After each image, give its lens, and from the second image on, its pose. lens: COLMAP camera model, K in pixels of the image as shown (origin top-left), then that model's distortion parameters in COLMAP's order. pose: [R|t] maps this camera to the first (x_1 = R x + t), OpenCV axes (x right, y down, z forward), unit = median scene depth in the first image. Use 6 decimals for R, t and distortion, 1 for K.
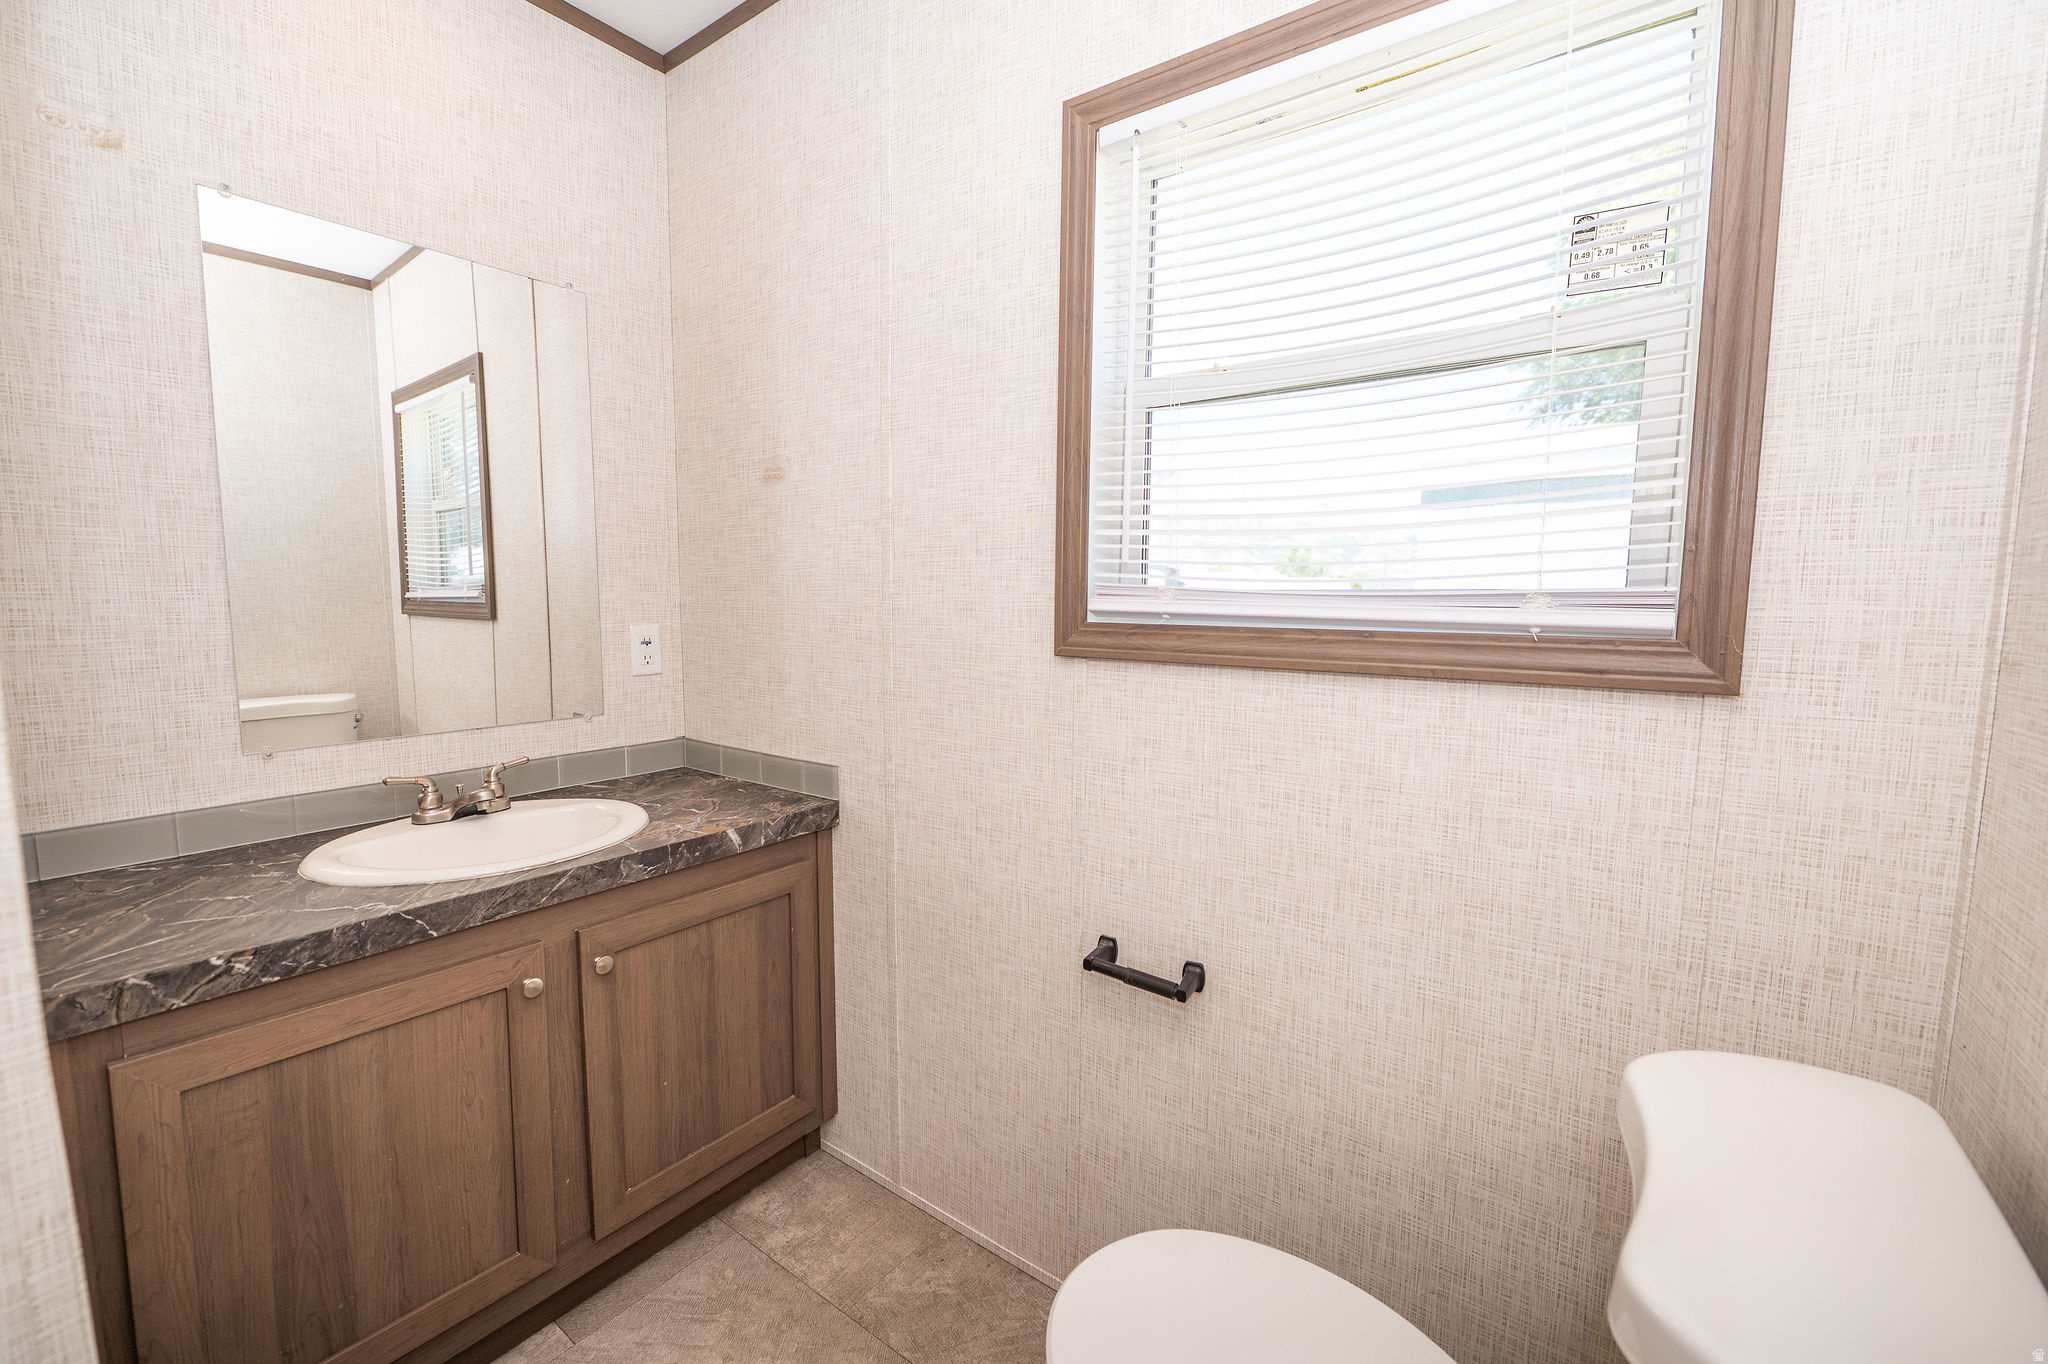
lens RADIAL K [[829.8, 0, 1018.7], [0, 829.8, 665.3], [0, 0, 1]] dist [-0.007212, -0.000446]
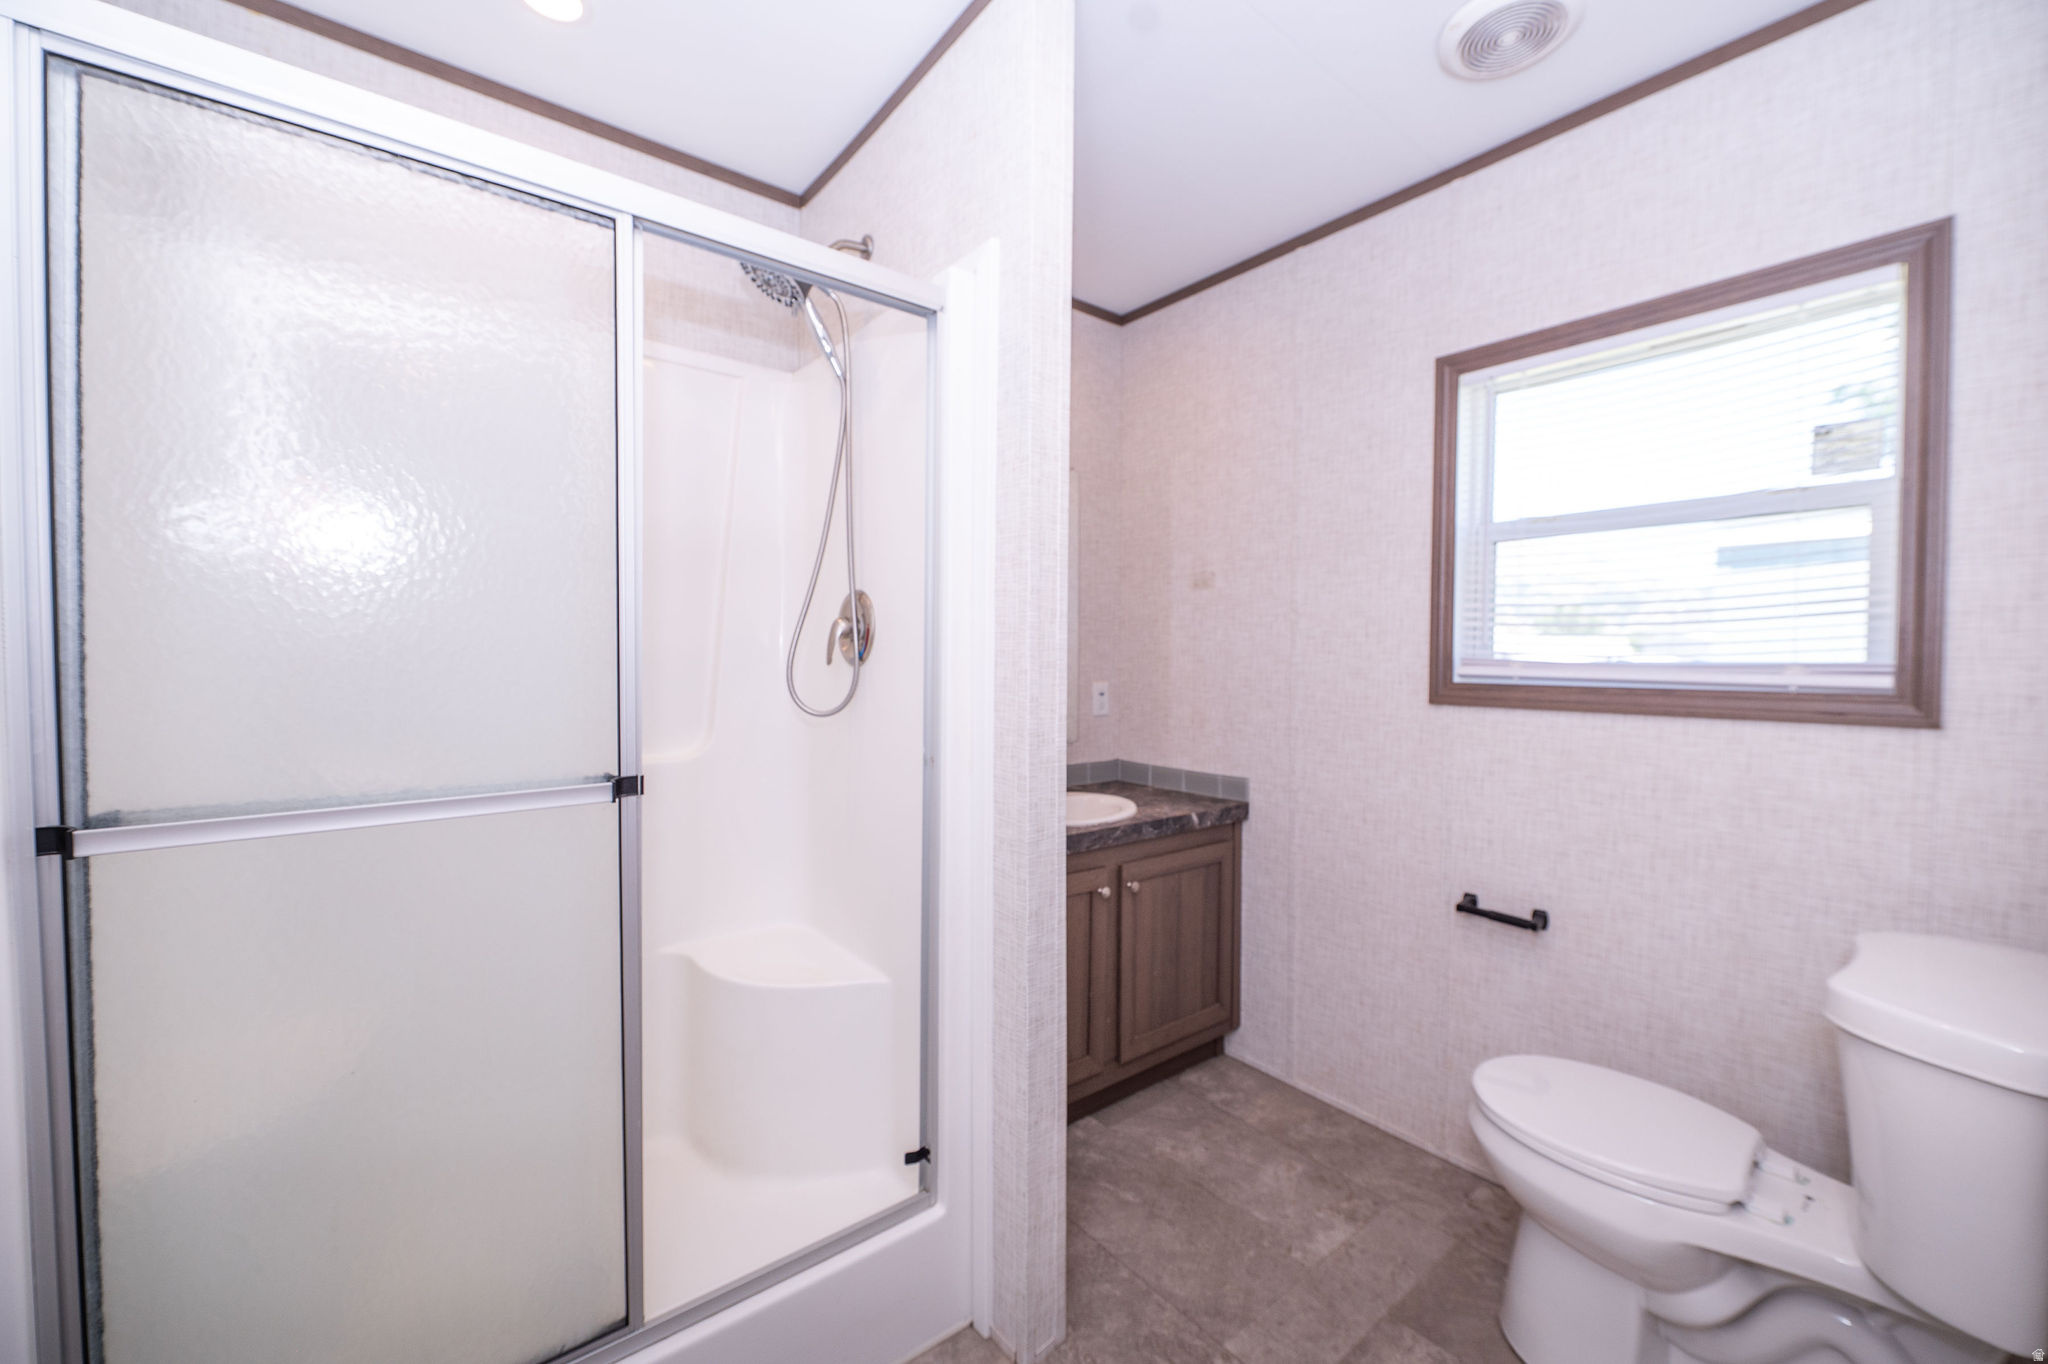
lens RADIAL K [[805.4, 0, 1026.7], [0, 805.4, 665.9], [0, 0, 1]] dist [-0.004124, -0.000555]
pose [[0.964940, 0.001313, -0.262467, -0.271025], [-0.020510, 0.997307, -0.070412, 0.036973], [0.261667, 0.073326, 0.962369, -0.600809]]
